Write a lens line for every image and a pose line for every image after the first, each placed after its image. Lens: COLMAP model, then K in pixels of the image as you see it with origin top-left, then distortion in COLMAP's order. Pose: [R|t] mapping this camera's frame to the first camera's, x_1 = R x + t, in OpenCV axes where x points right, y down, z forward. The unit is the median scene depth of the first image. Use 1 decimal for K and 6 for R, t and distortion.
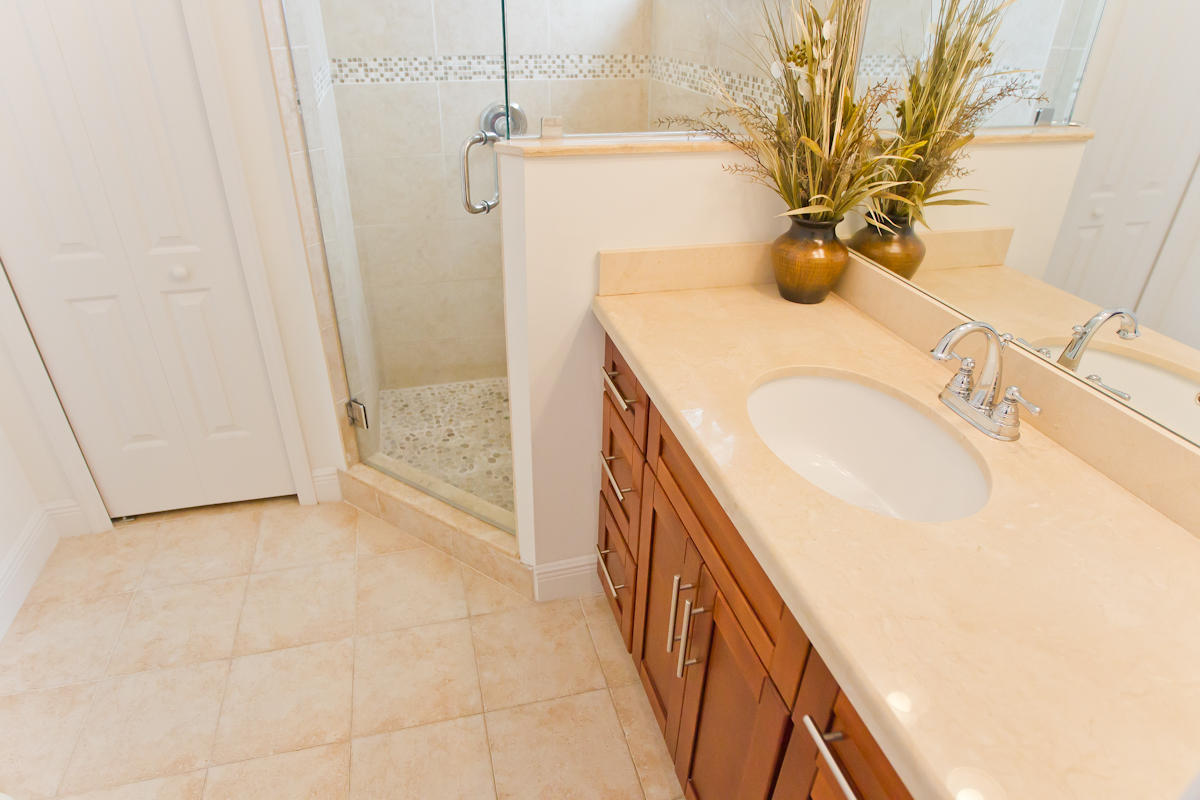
lens RADIAL K [[712.5, 0, 578.5], [0, 712.5, 398.4], [0, 0, 1]] dist [-0.072095, 0.035198]
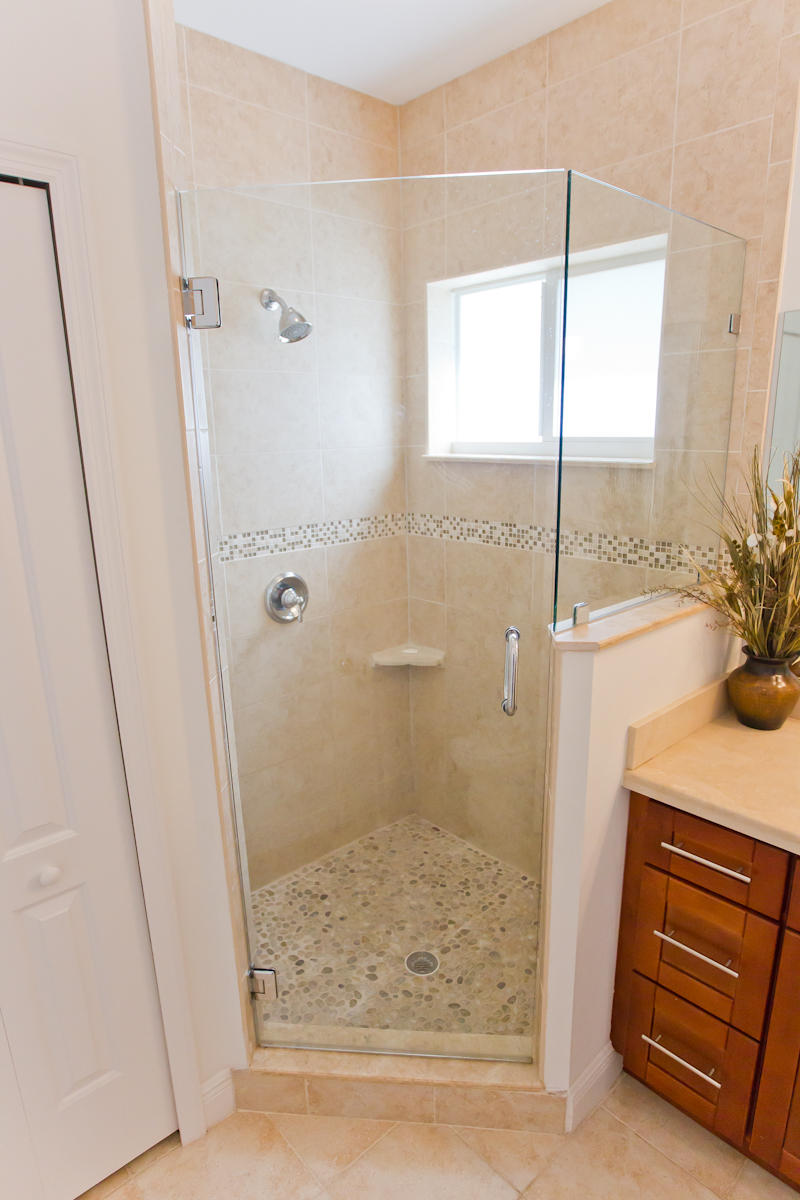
lens RADIAL K [[712.5, 0, 400.0], [0, 712.5, 600.0], [0, 0, 1]] dist [-0.072095, 0.035198]
pose [[0.878674, -0.141381, 0.456009, -0.417102], [0.261729, 0.941474, -0.212425, -0.152137], [-0.399288, 0.306003, 0.864252, 0.137875]]
